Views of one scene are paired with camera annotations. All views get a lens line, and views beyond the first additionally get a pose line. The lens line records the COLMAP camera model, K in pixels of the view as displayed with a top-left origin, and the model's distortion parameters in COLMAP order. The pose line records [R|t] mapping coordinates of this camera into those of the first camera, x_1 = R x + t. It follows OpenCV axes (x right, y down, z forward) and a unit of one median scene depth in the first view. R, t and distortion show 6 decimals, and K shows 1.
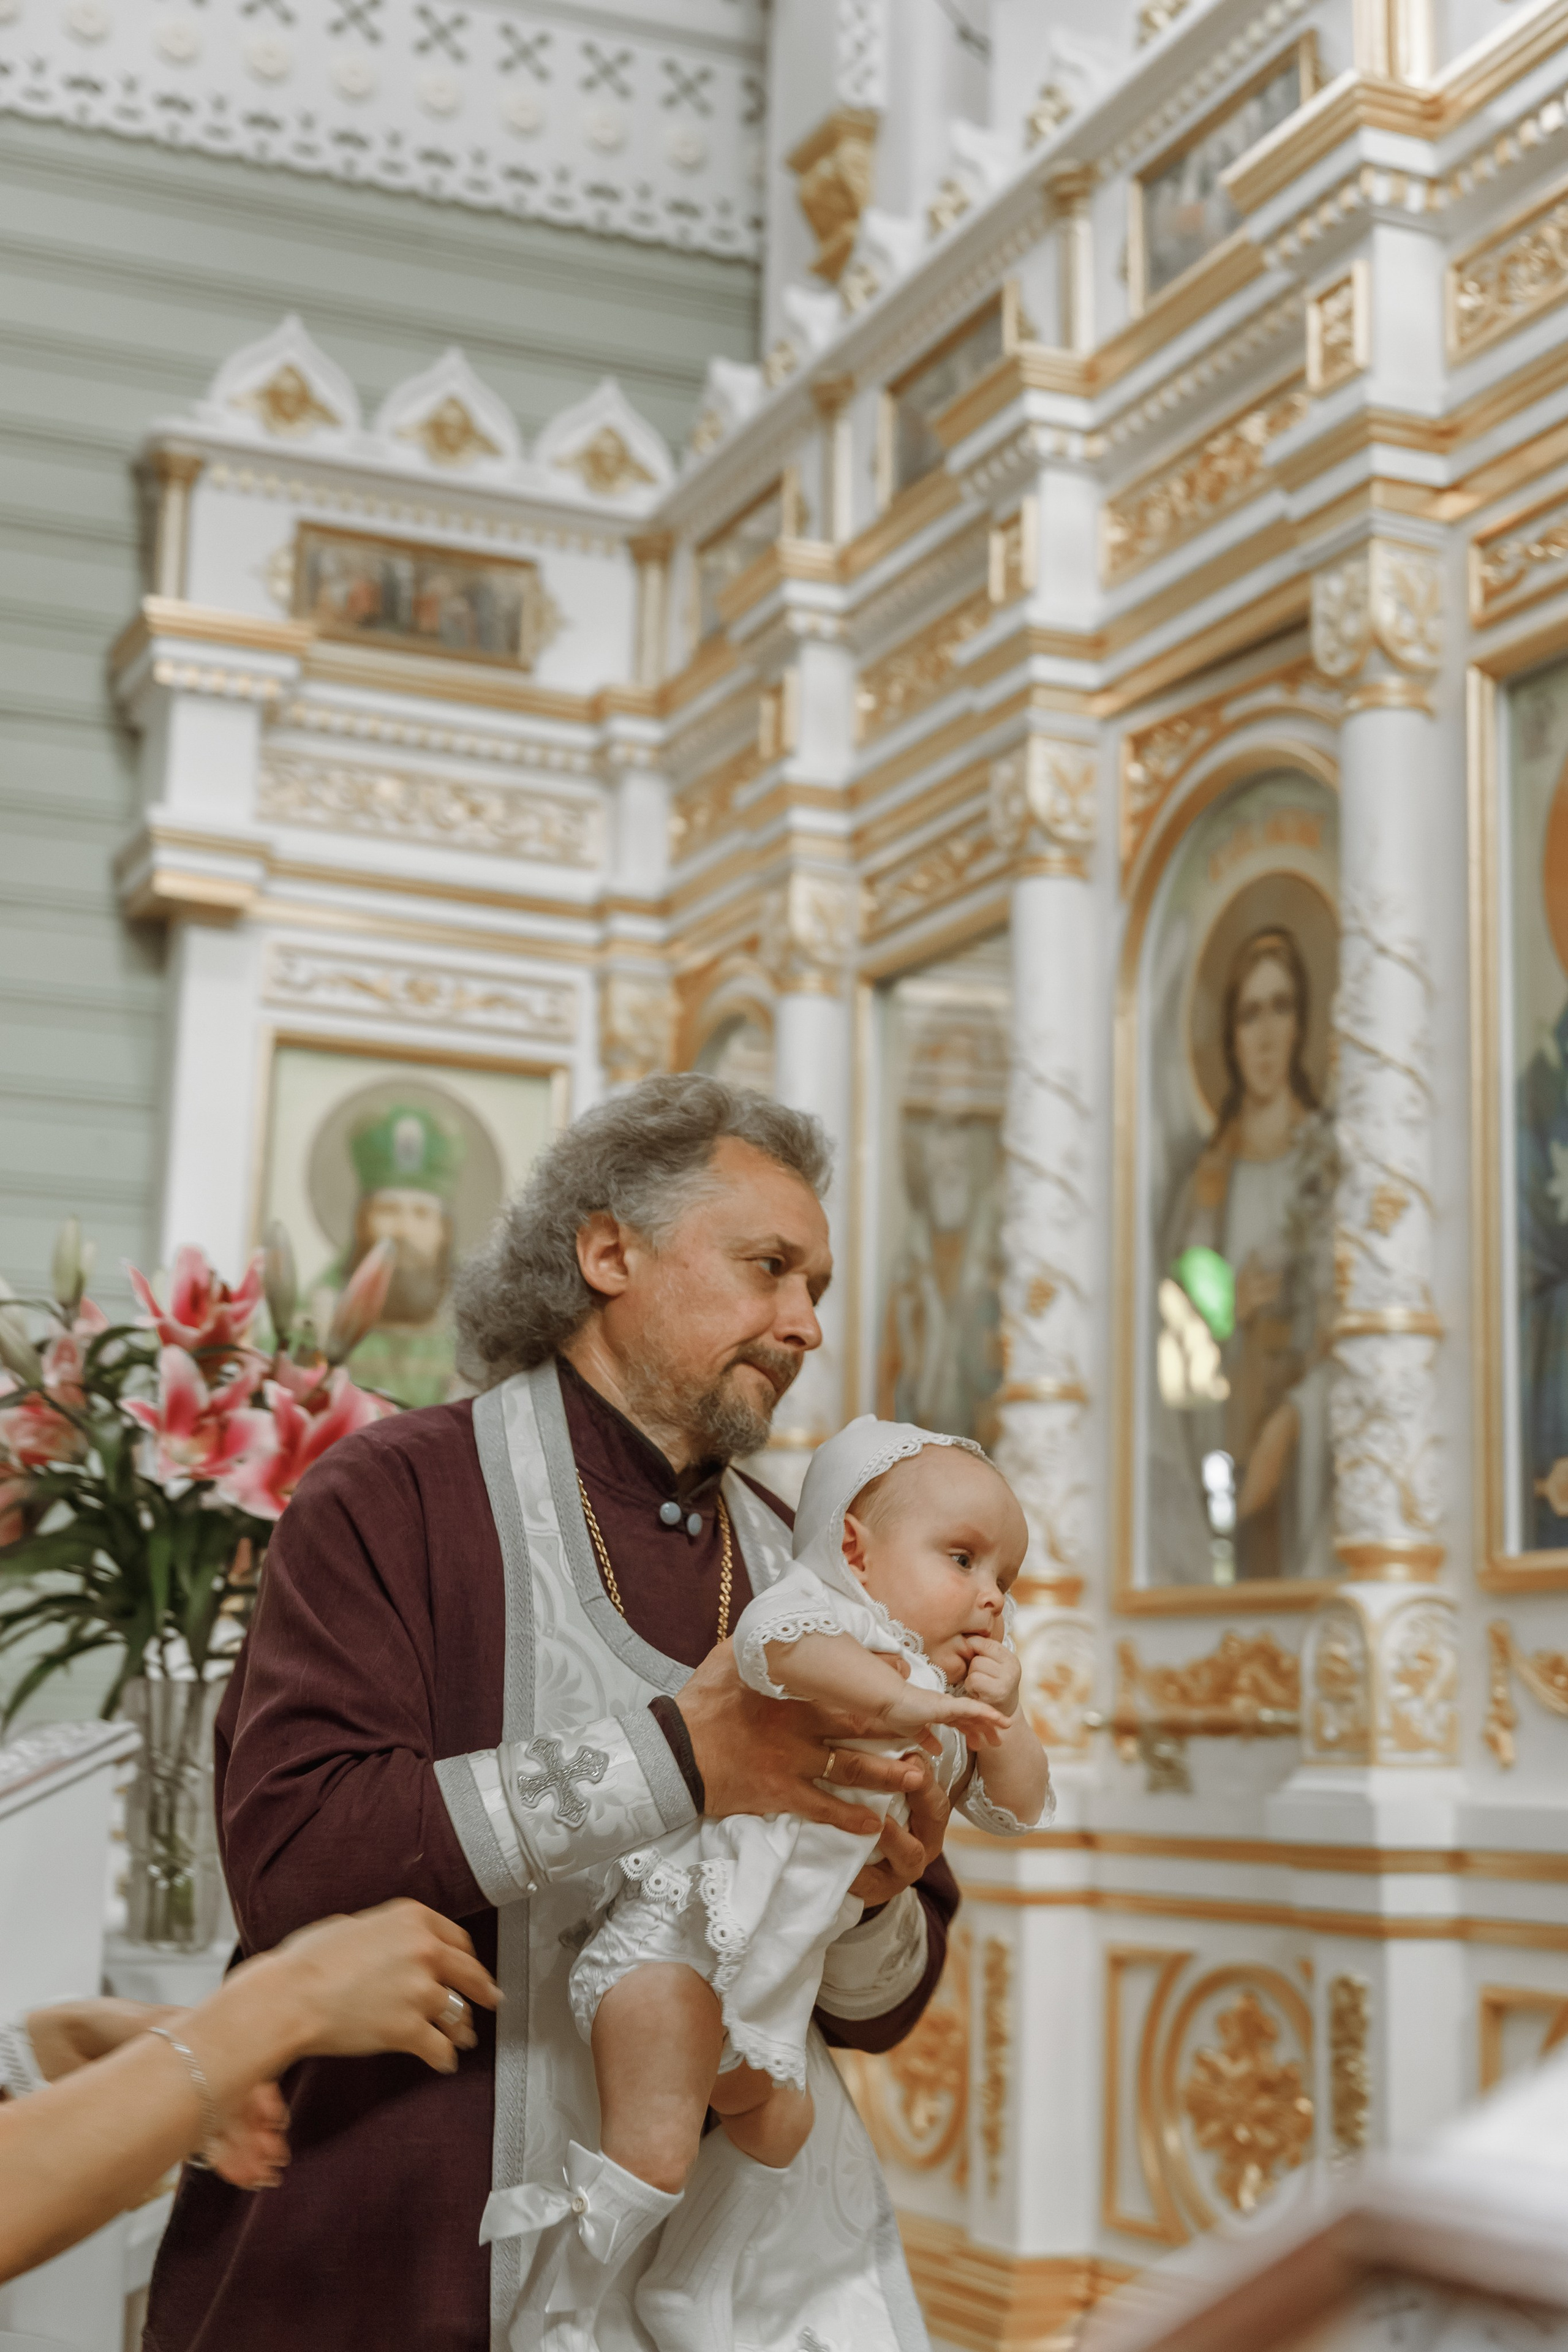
lens RADIAL K [[3420.8, 0, 774.4], [0, 3420.8, 1163.1], [0, 0, 1]] dist [0.003303, 0.000000]
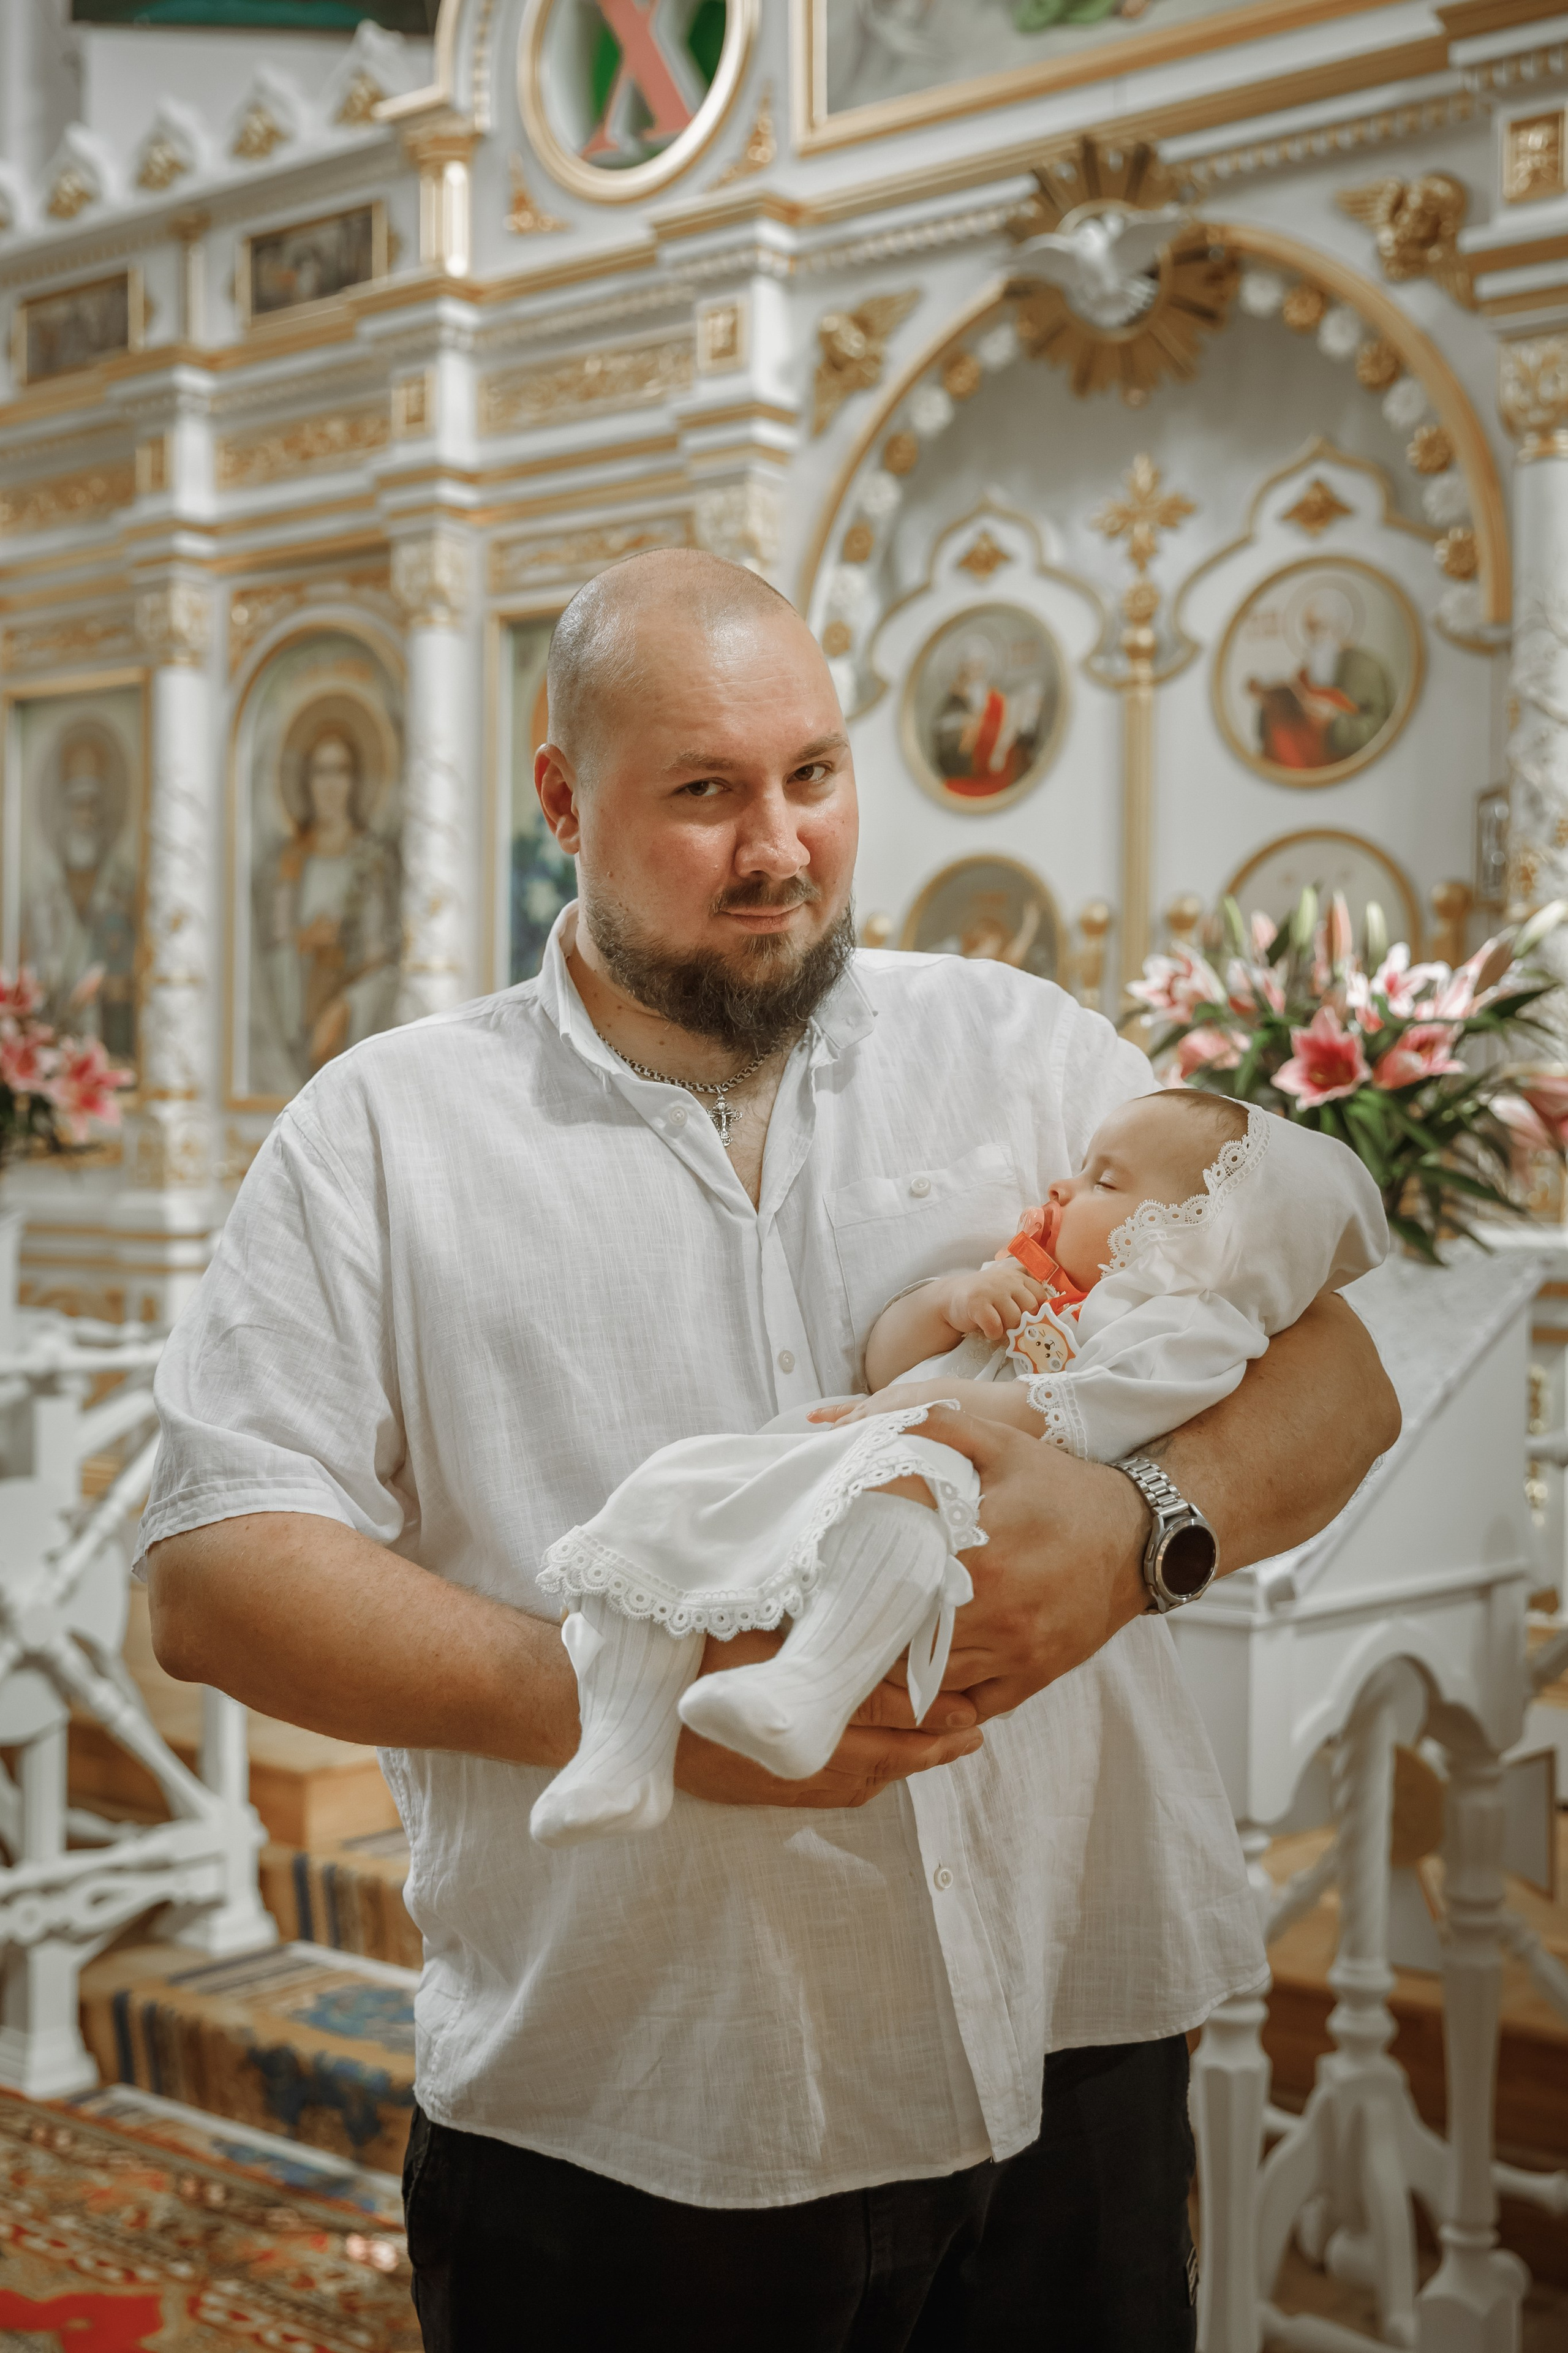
lens RADIAL K [[2894.3, 0, 787.3], [0, 2894.3, 1183.2], [0, 0, 1]] dist [0.024697, 0.000000]
pose [[0.880988, -0.010000, 0.473033, -0.390342], [-0.073937, 0.984584, 0.158517, -0.098221], [-0.467326, -0.174626, 0.866667, -0.481843]]
